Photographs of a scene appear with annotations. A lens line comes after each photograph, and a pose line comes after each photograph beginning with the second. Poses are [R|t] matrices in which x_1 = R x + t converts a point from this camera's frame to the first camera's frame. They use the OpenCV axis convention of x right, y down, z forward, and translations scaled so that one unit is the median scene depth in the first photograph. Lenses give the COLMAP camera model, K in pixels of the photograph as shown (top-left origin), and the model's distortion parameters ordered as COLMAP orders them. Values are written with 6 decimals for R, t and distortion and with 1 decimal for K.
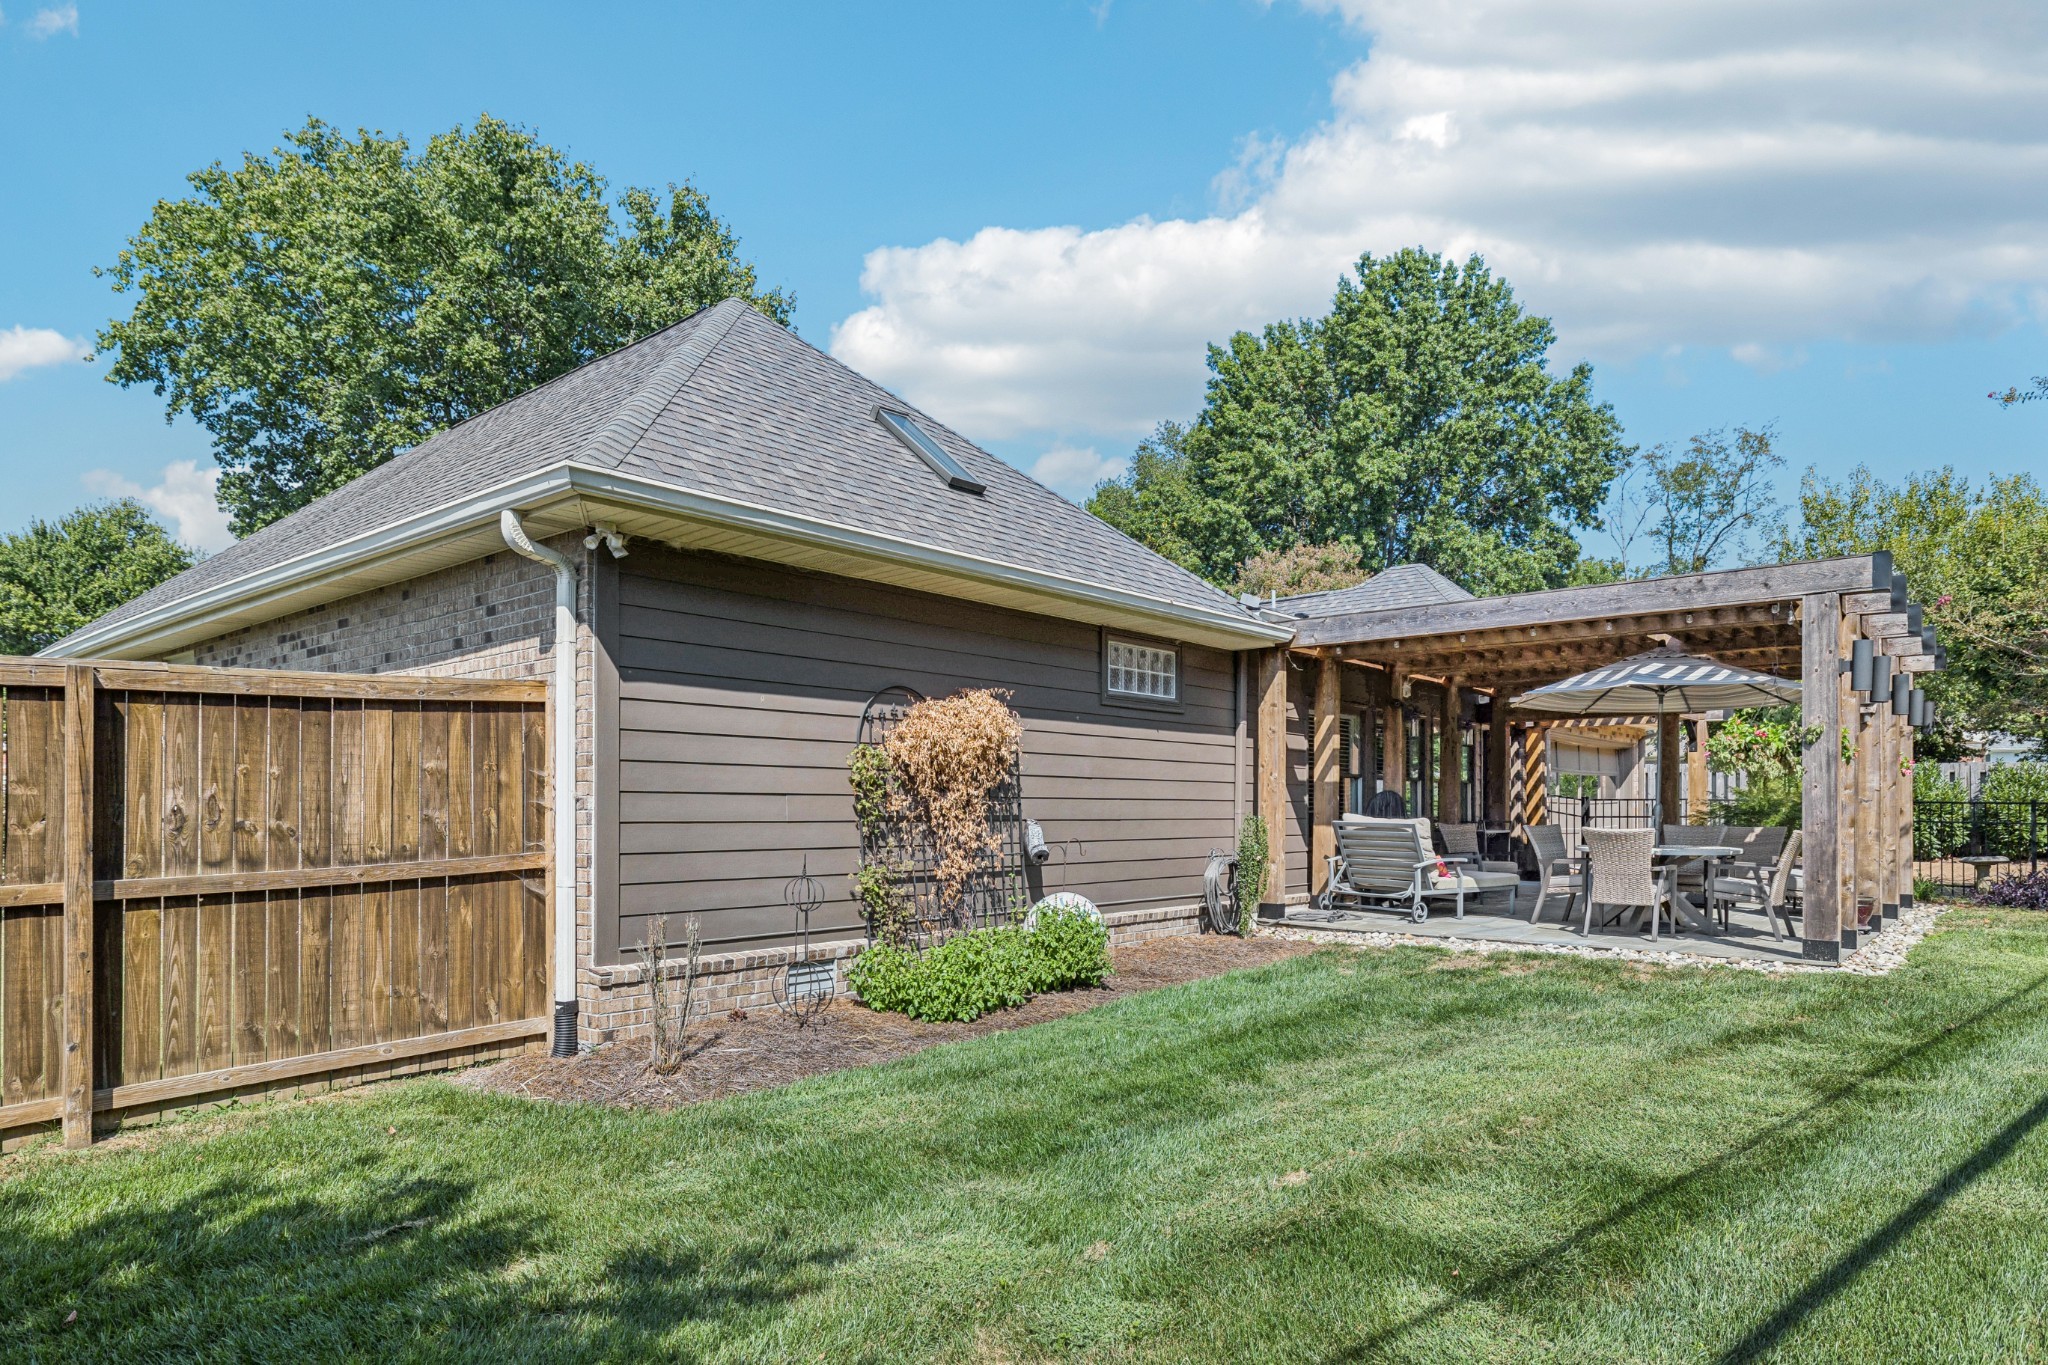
lens RADIAL K [[1168.9, 0, 1033.1], [0, 1168.9, 813.9], [0, 0, 1]] dist [-0.007315, -0.001496]
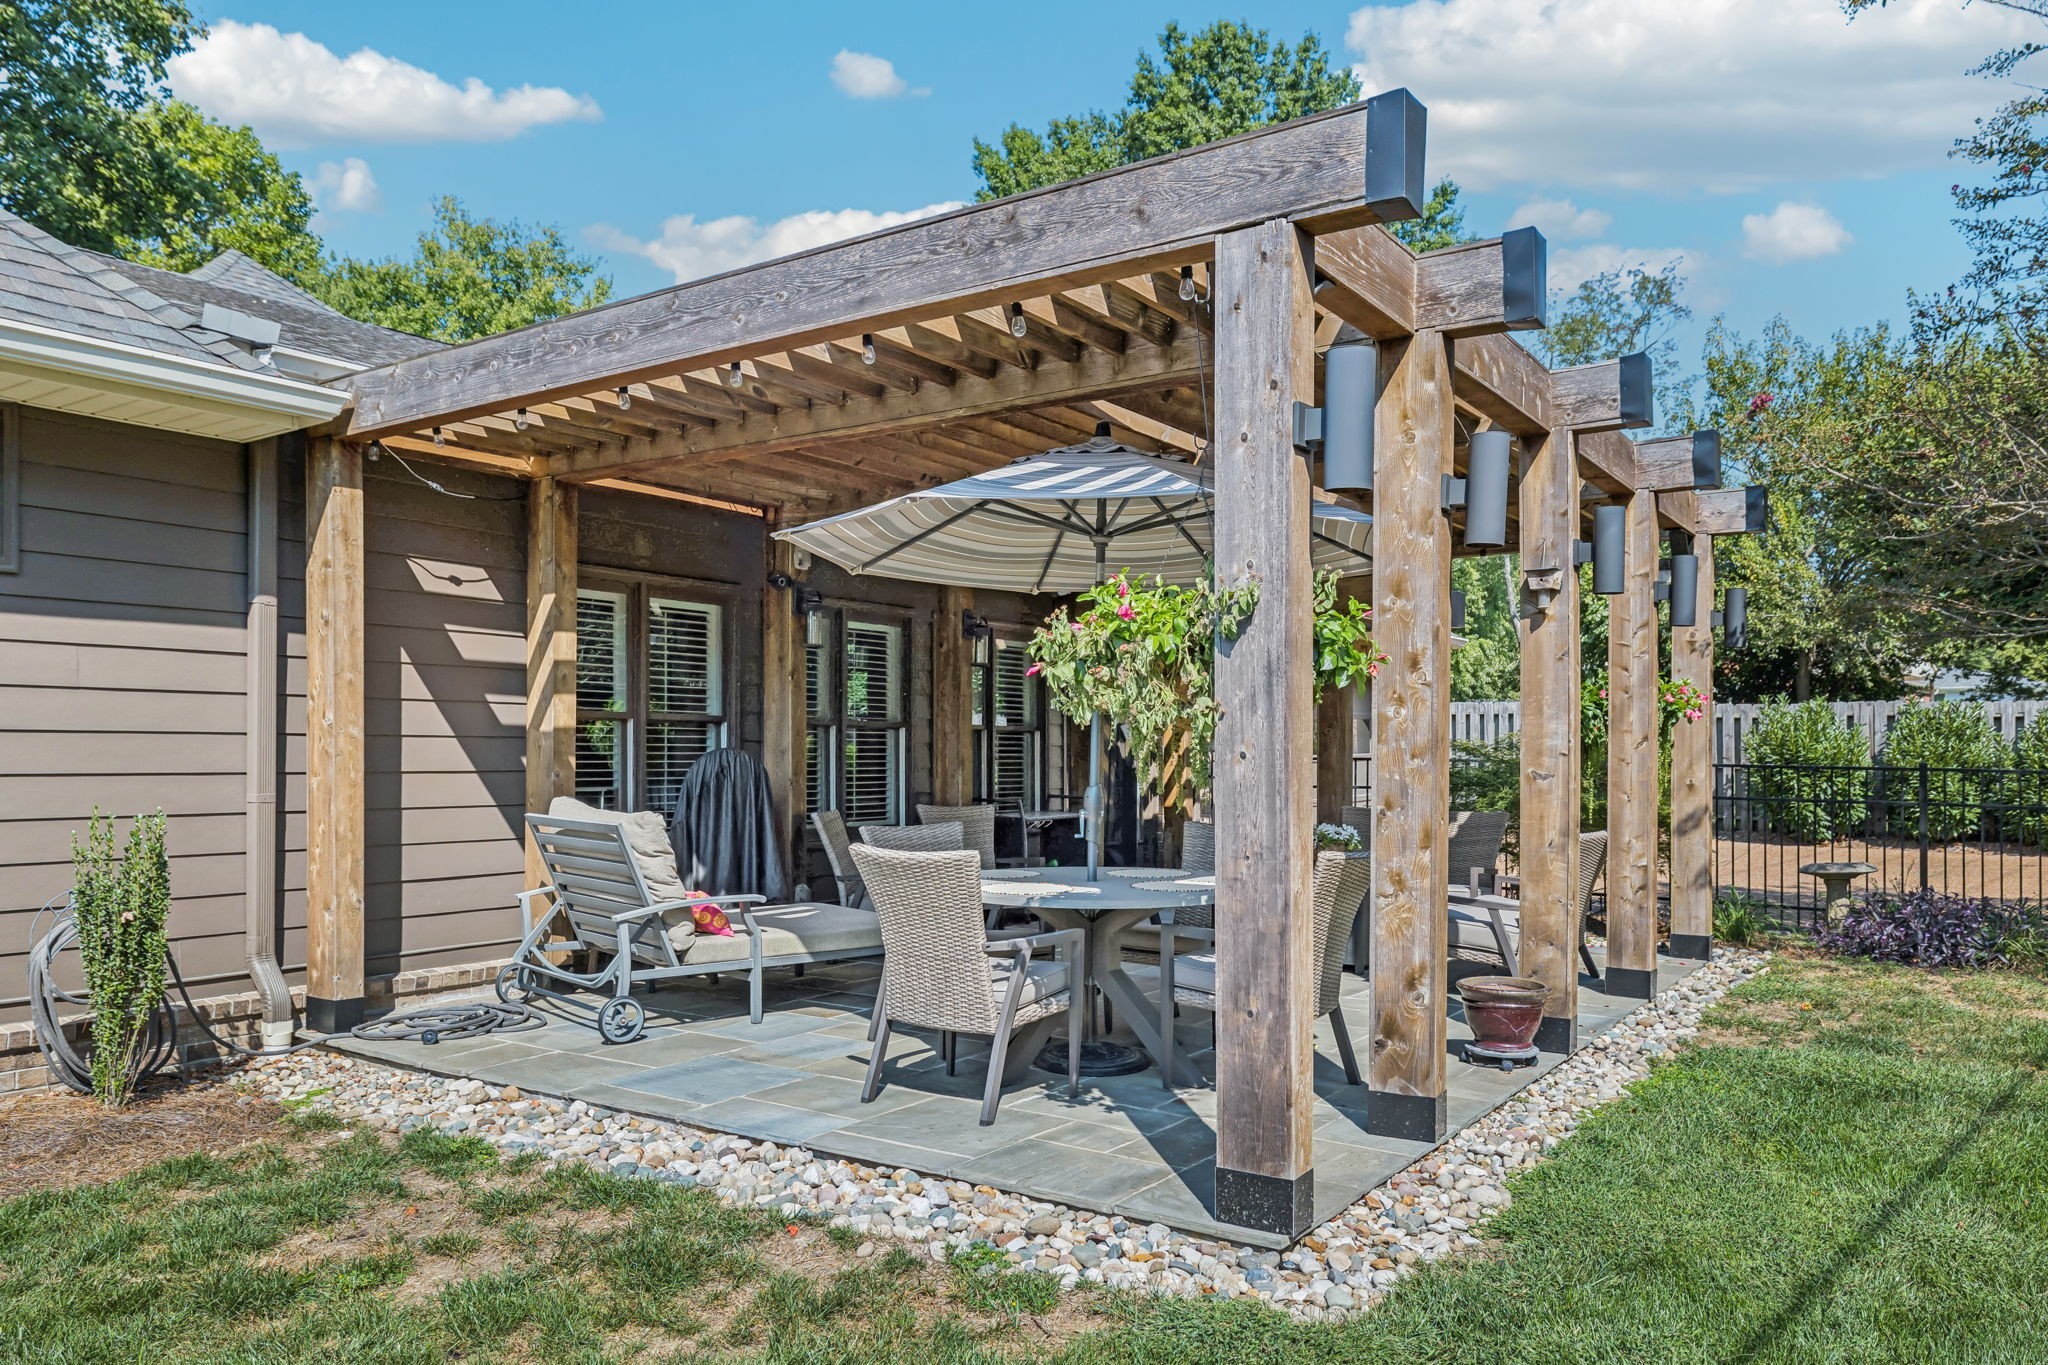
lens RADIAL K [[1413.7, 0, 1031.2], [0, 1413.7, 772.6], [0, 0, 1]] dist [-0.007884, 0.001584]
pose [[0.994226, -0.000342, 0.107304, 0.218231], [-0.000533, 0.999967, 0.008126, -0.008285], [-0.107303, -0.008136, 0.994193, 0.220222]]
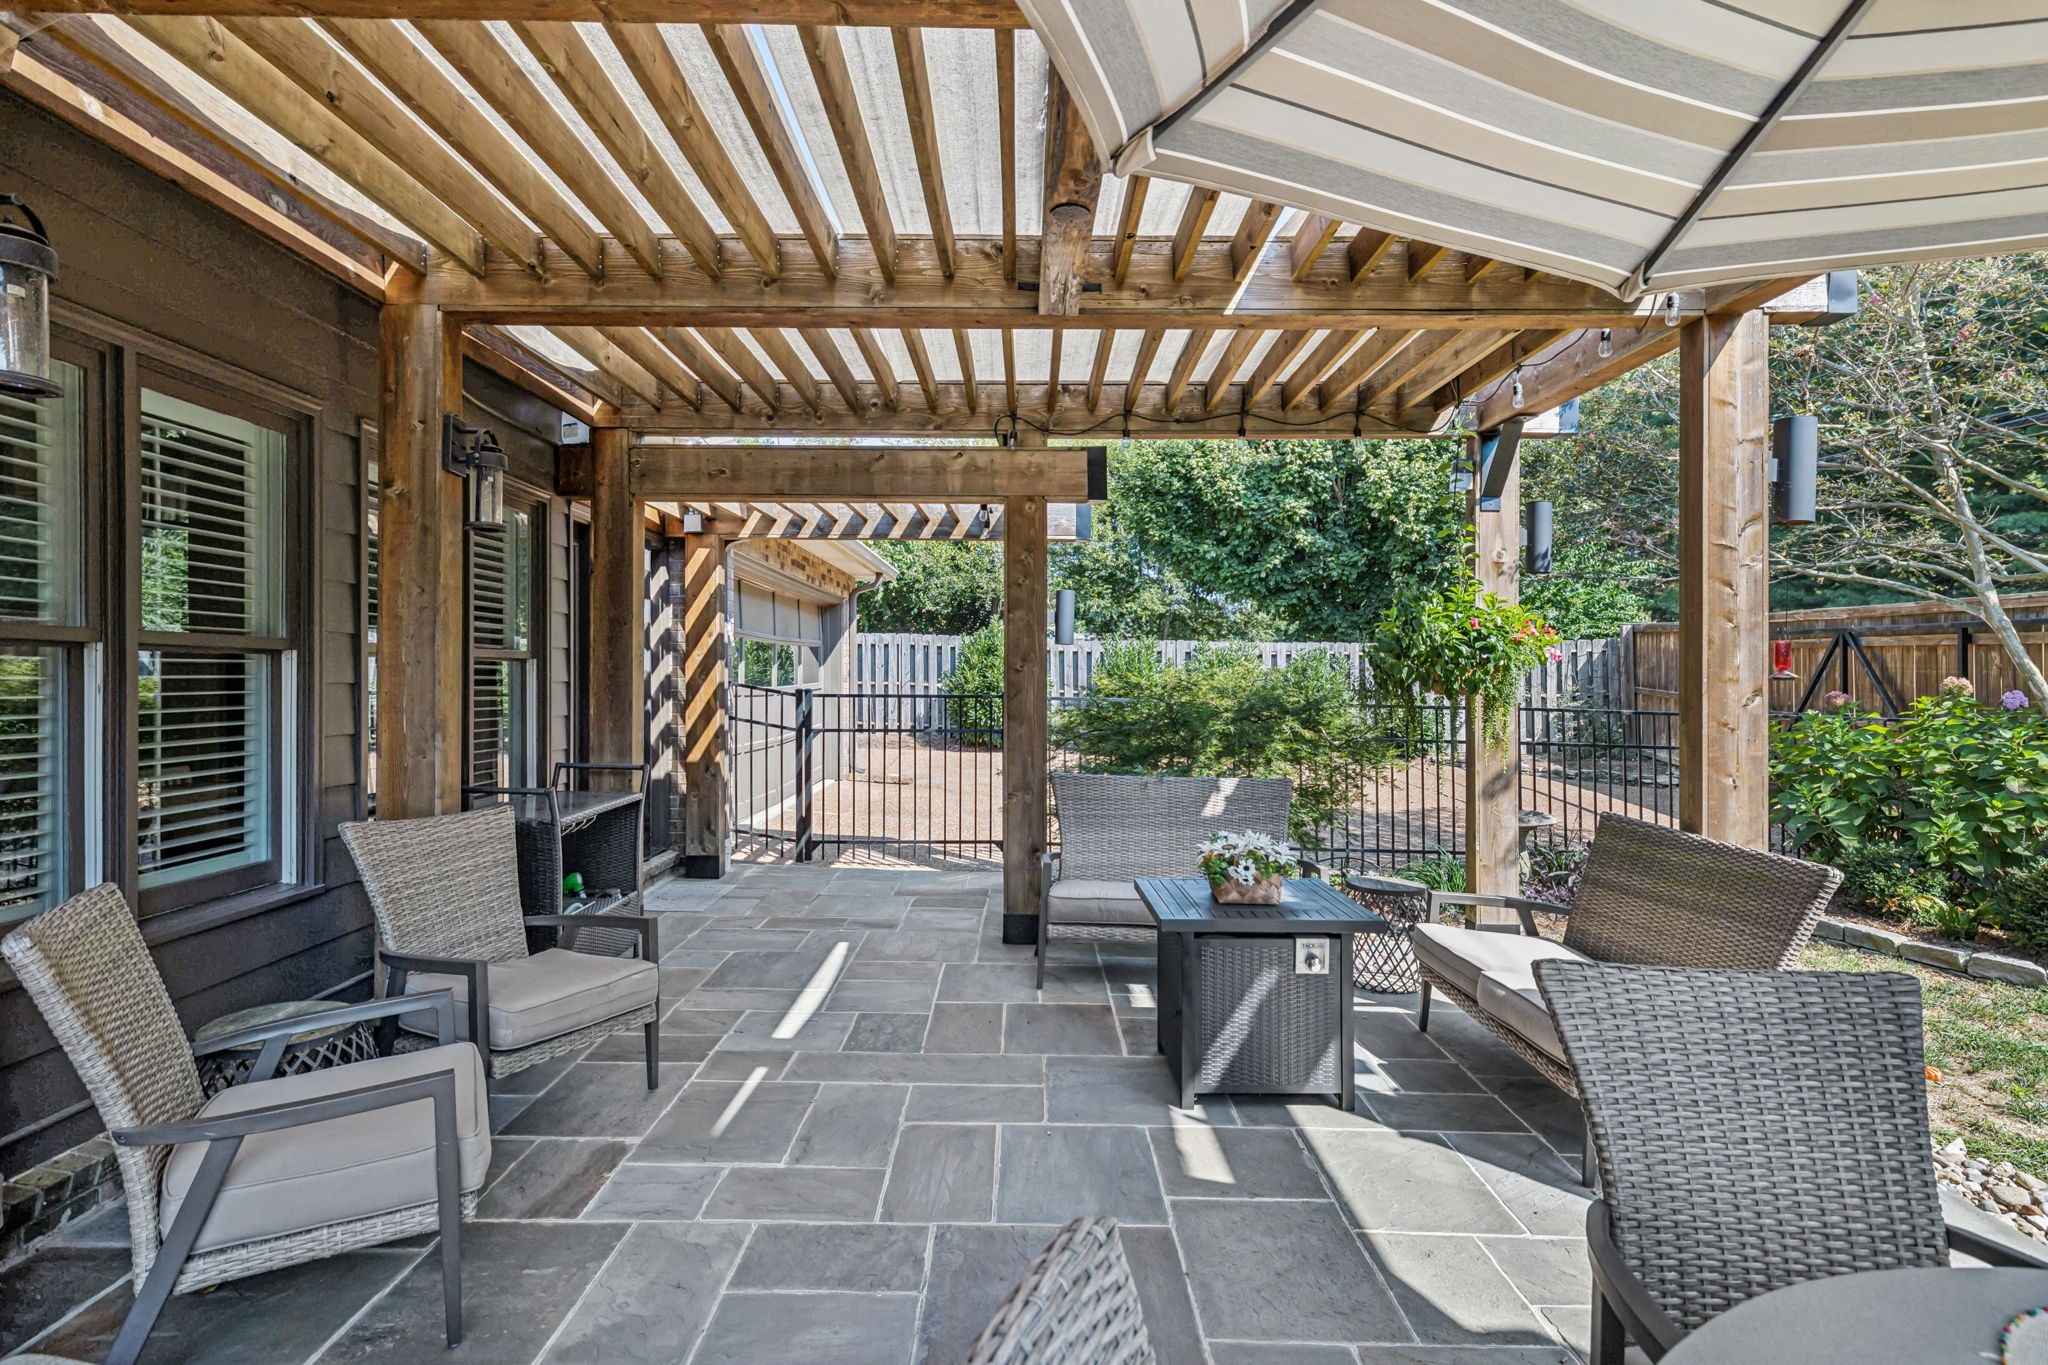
lens RADIAL K [[1027.8, 0, 1020.6], [0, 1027.8, 676.1], [0, 0, 1]] dist [-0.013567, 0.000173]
pose [[0.755073, 0.002508, 0.655637, 0.208303], [-0.001790, 0.999997, -0.001764, -0.015330], [-0.655639, 0.000159, 0.755075, 0.492399]]
